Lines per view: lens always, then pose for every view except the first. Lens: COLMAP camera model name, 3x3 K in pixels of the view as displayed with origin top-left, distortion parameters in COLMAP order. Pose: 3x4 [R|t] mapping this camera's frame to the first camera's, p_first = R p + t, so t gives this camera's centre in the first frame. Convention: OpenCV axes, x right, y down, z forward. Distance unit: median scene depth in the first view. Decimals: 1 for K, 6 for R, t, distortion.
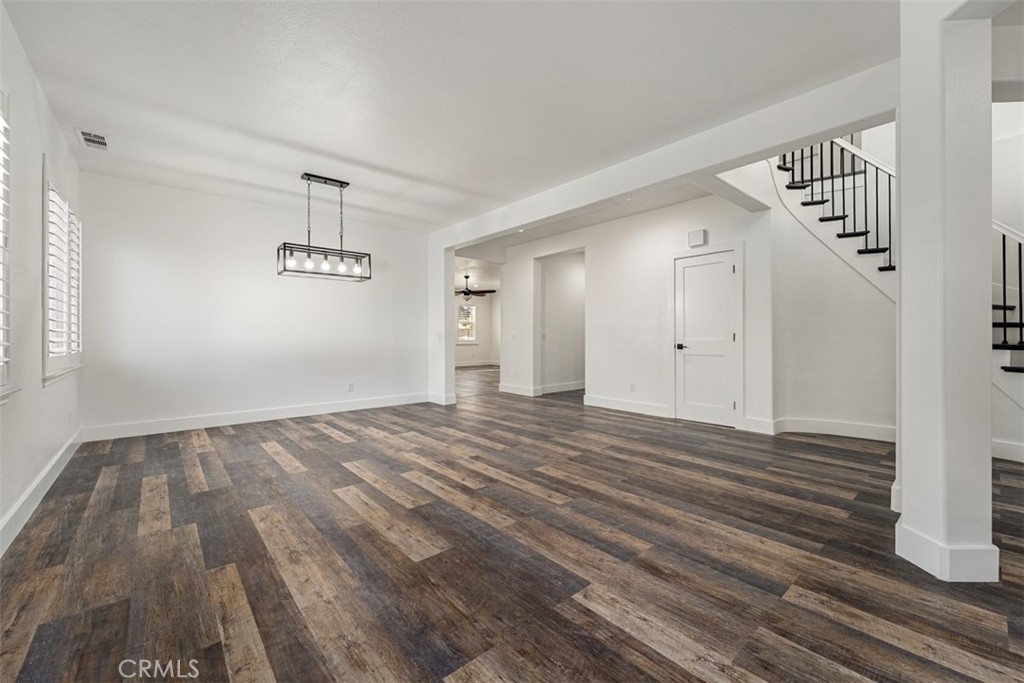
lens RADIAL K [[415.6, 0, 507.7], [0, 415.6, 336.8], [0, 0, 1]] dist [-0.000167, -0.000149]
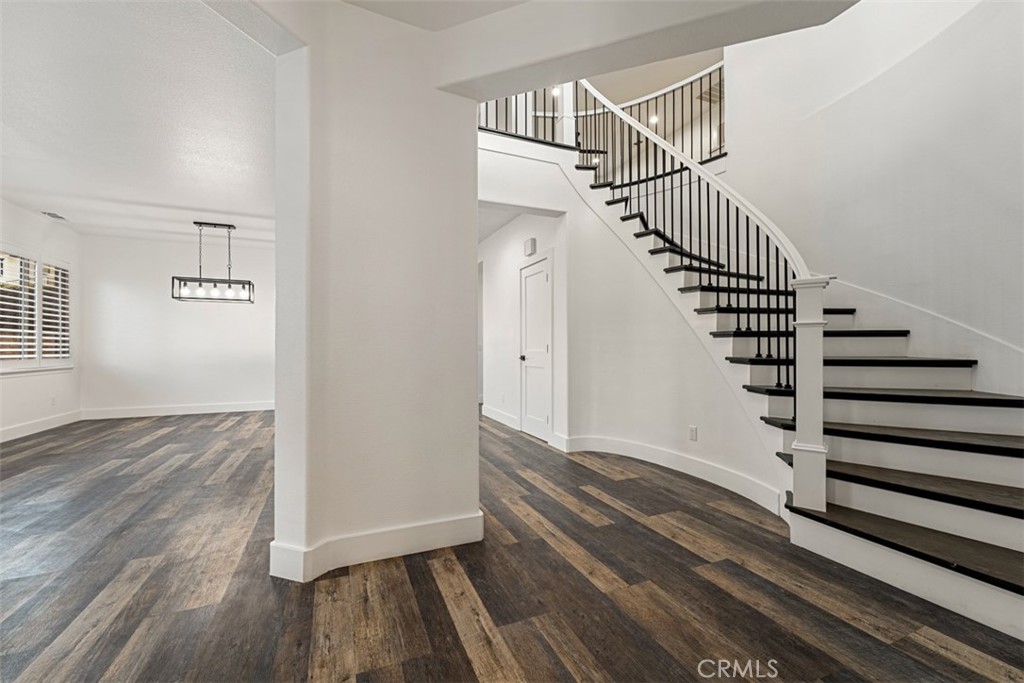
lens RADIAL K [[413.8, 0, 506.6], [0, 413.8, 347.2], [0, 0, 1]] dist [-0.000356, -0.000103]
pose [[0.952530, 0.000247, -0.304444, 0.827703], [-0.000721, 0.999999, -0.001446, -0.001078], [0.304443, 0.001597, 0.952529, 0.066084]]
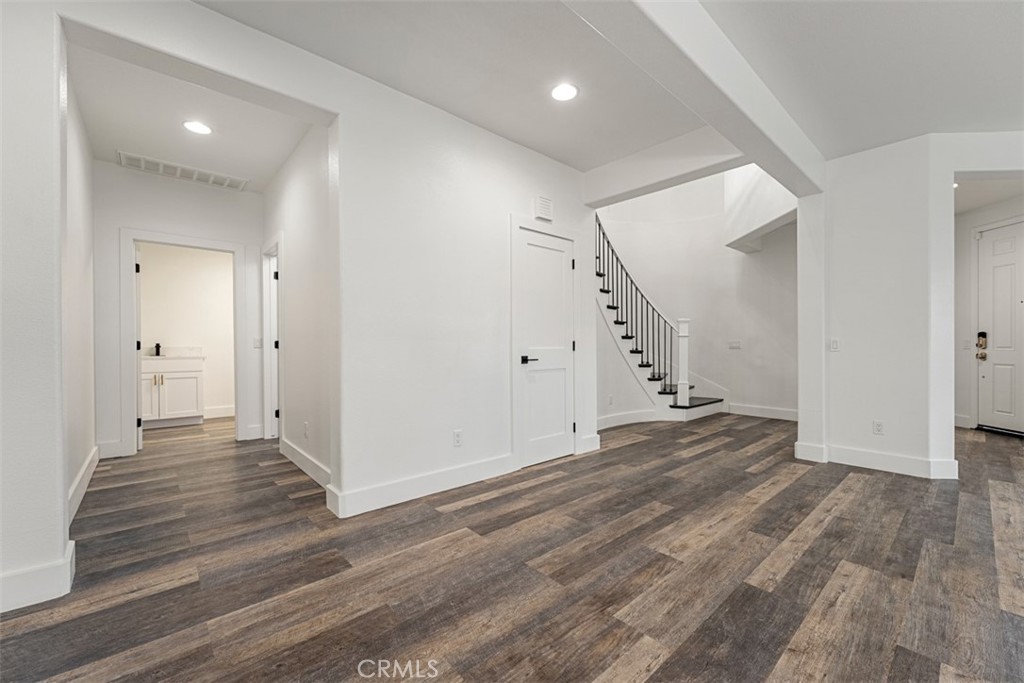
lens RADIAL K [[409.0, 0, 509.7], [0, 409.0, 346.6], [0, 0, 1]] dist [-0.001848, -0.000238]
pose [[-0.012360, -0.000927, 0.999923, -0.304175], [-0.001112, 0.999999, 0.000913, 0.001731], [-0.999923, -0.001100, -0.012361, 1.263823]]
